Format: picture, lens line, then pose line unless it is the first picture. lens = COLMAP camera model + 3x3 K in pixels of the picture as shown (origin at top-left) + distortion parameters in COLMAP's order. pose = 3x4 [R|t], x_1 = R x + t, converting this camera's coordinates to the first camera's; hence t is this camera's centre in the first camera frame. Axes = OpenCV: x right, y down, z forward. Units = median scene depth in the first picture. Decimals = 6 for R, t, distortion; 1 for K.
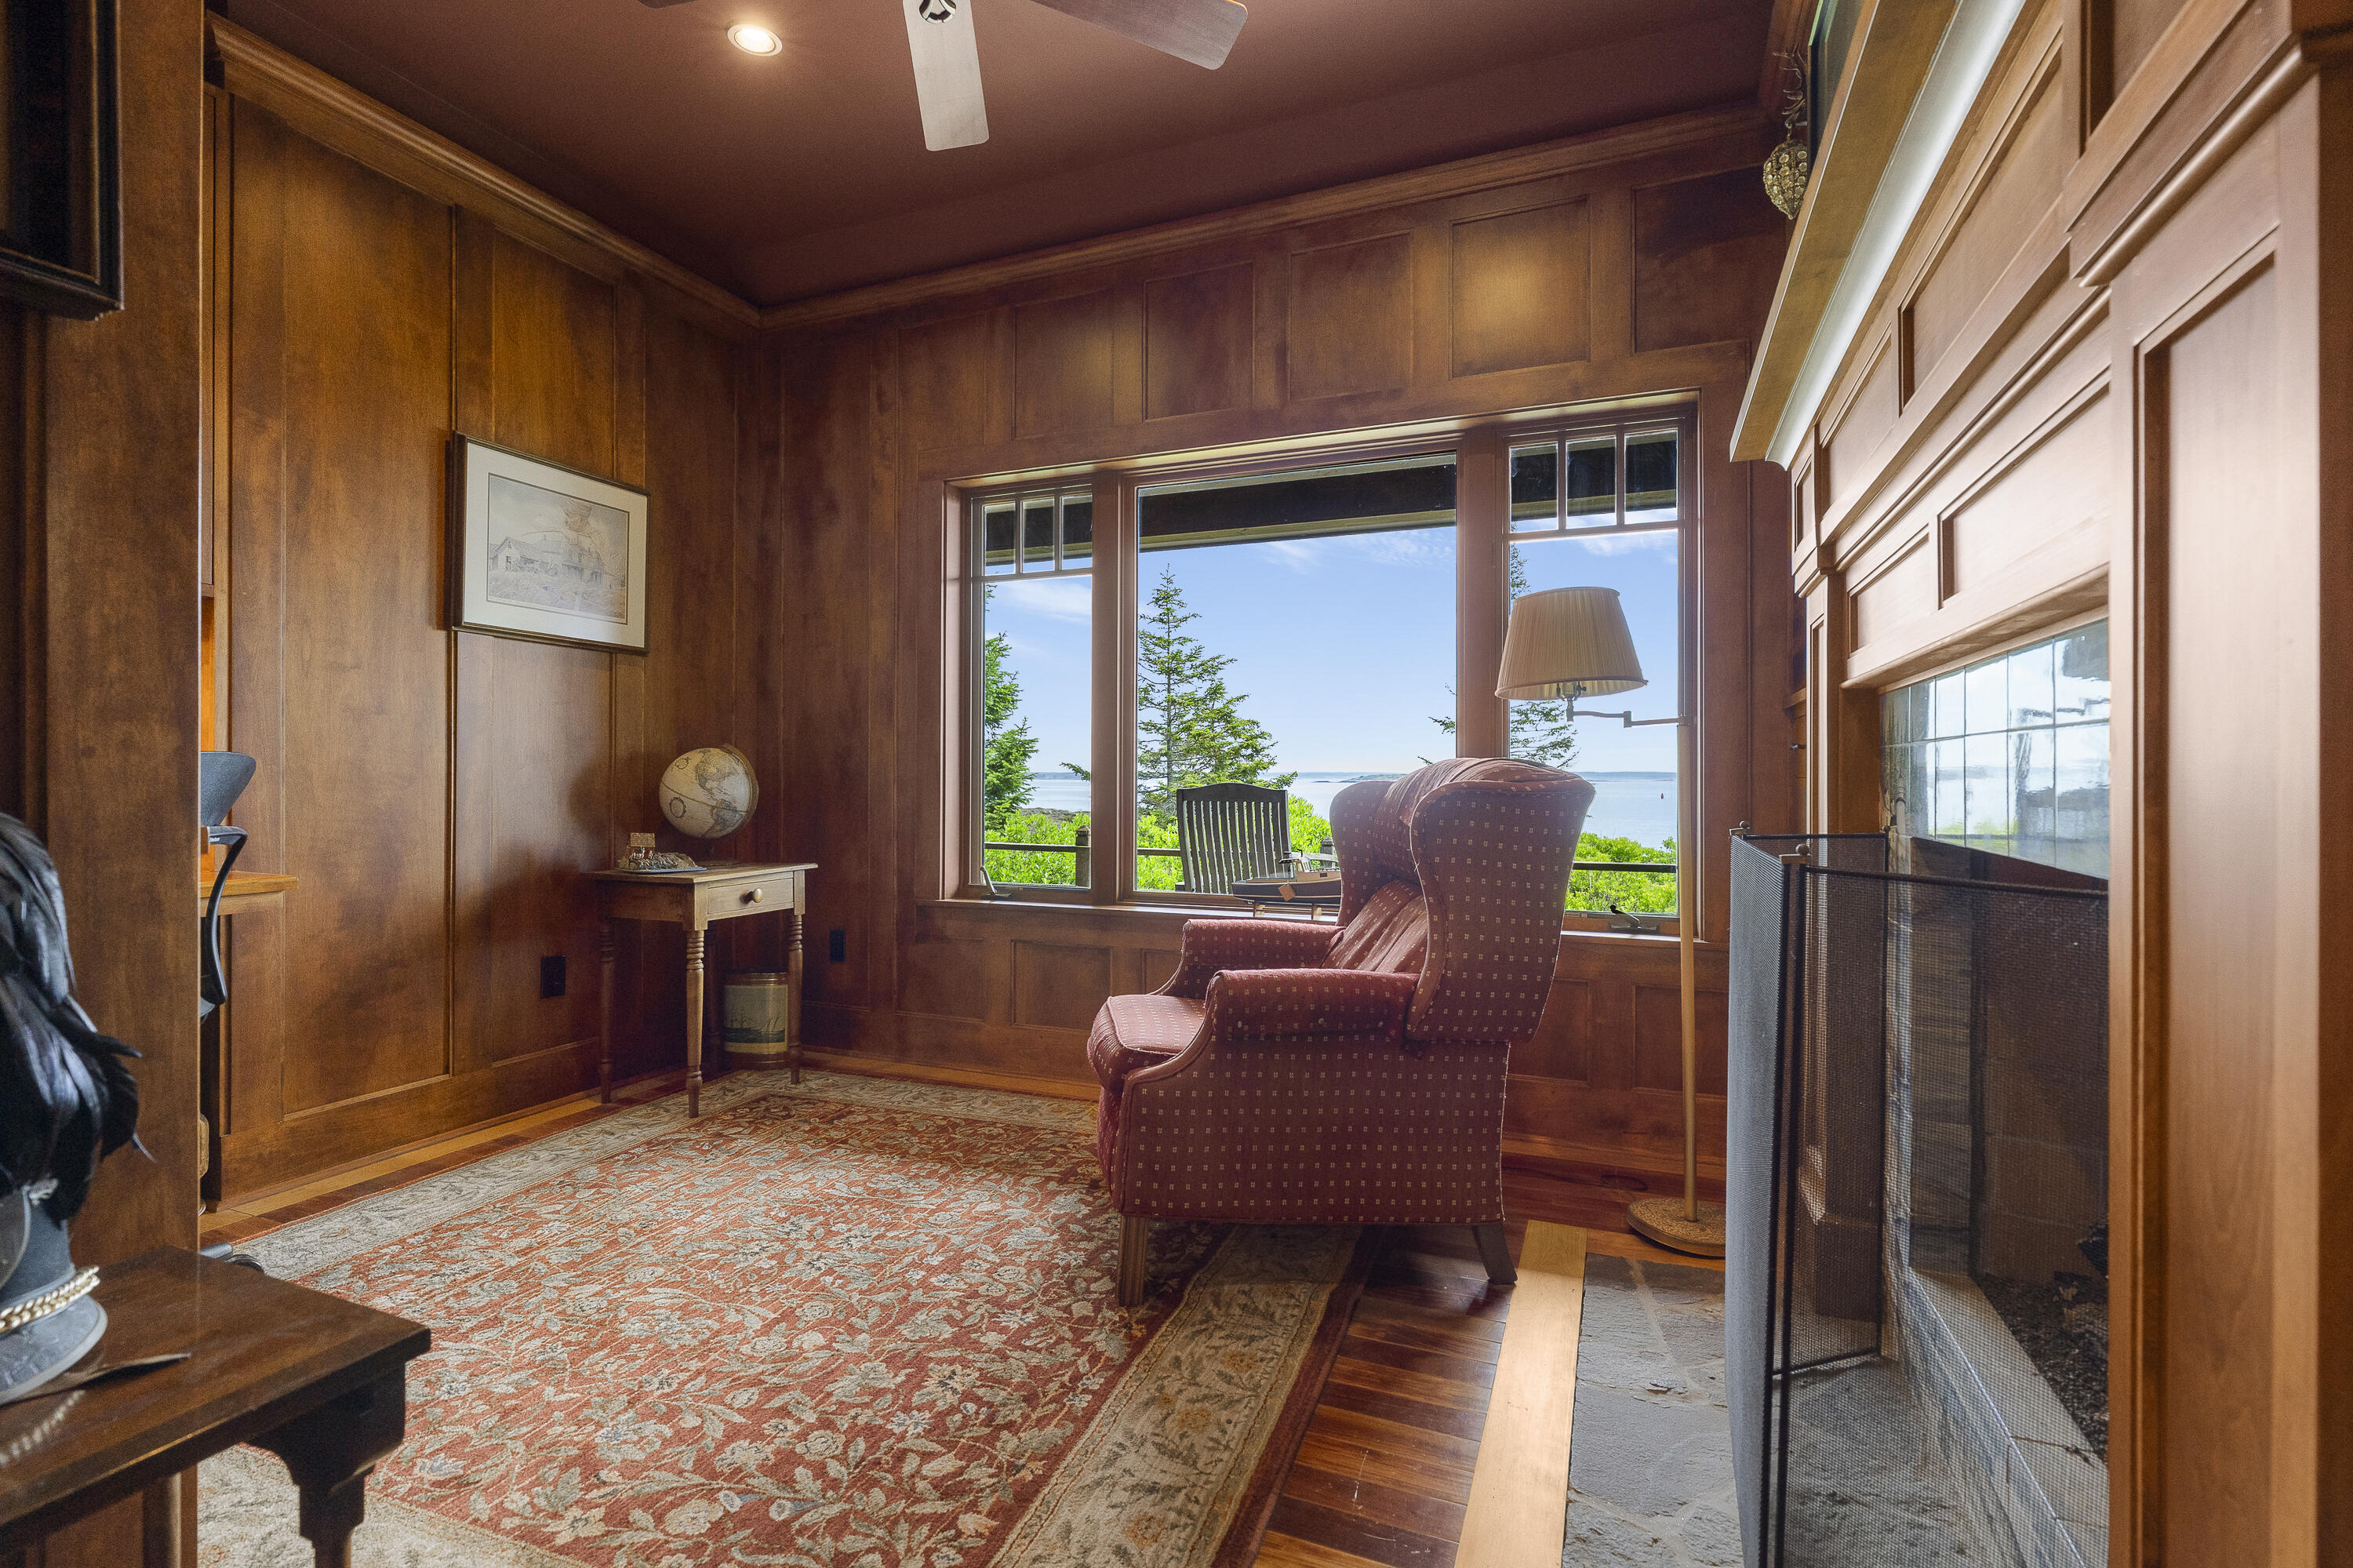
lens RADIAL K [[1082.0, 0, 1176.5], [0, 1082.0, 784.0], [0, 0, 1]] dist [0.000972, 0.000333]
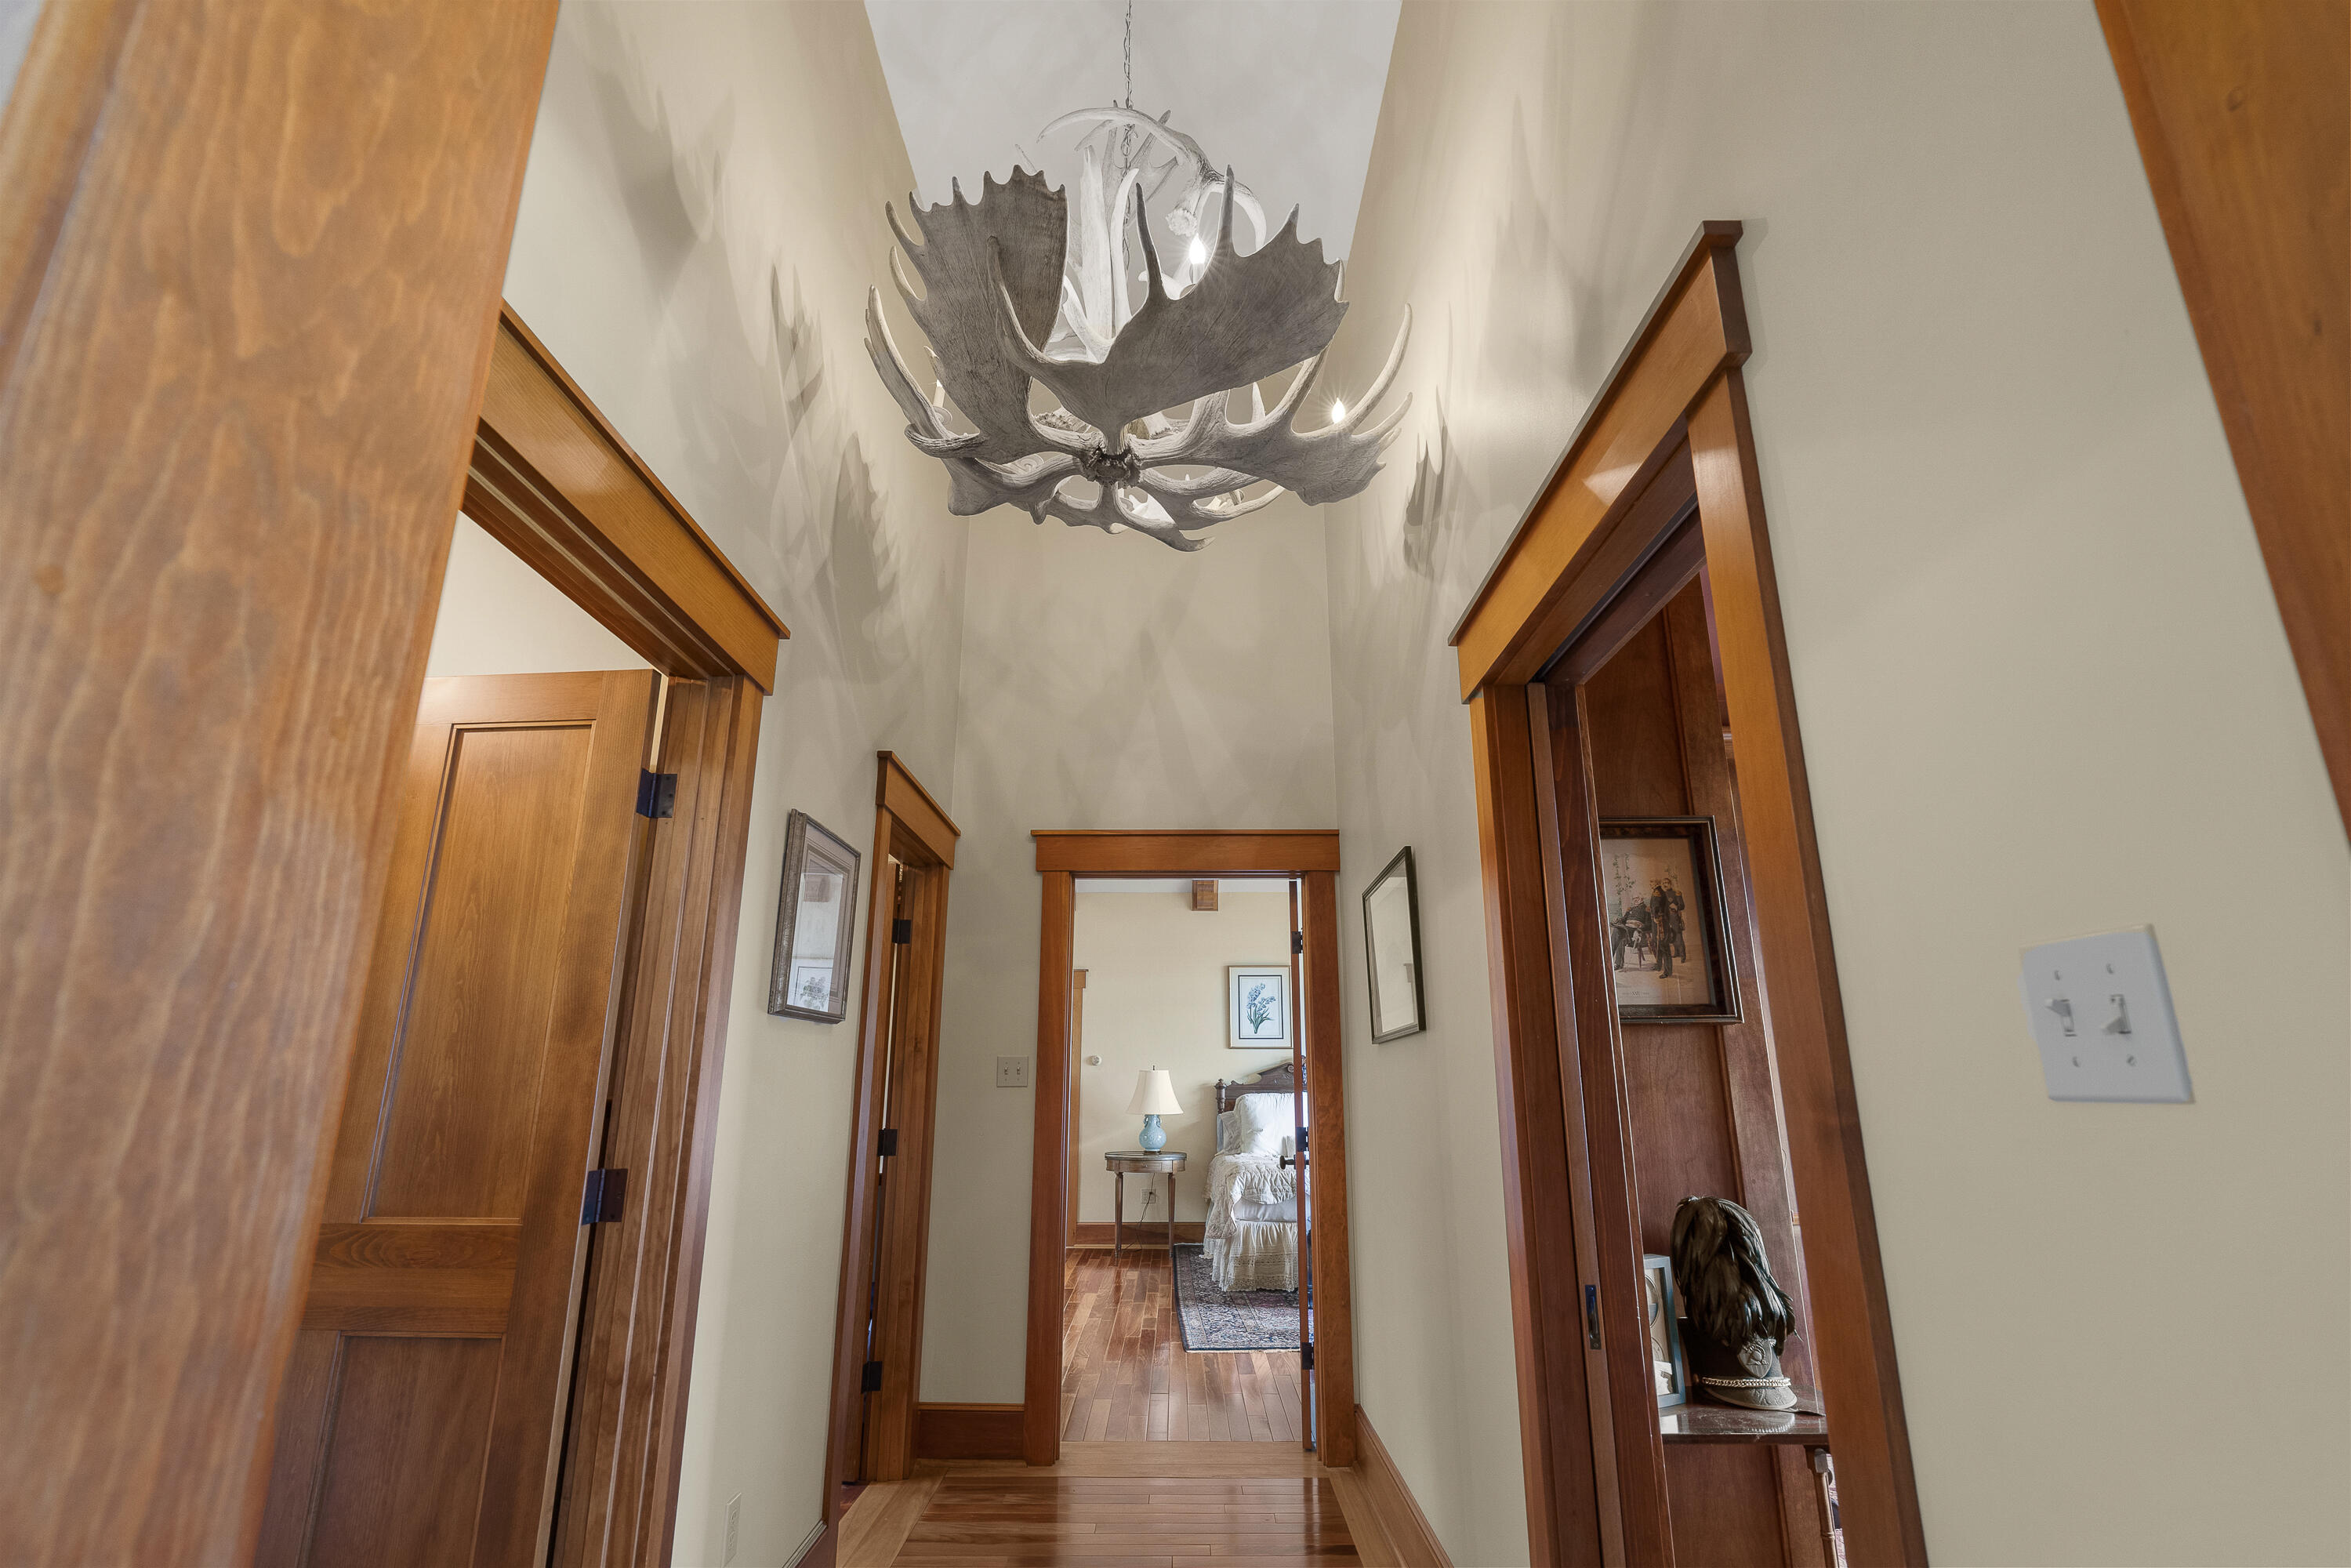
lens RADIAL K [[1081.1, 0, 1175.5], [0, 1081.1, 784.0], [0, 0, 1]] dist [0.000972, 0.000333]
pose [[0.383536, -0.245948, -0.890174, 1.375275], [-0.000568, 0.963823, -0.266541, -0.320637], [0.923526, 0.102734, 0.369521, -1.792610]]
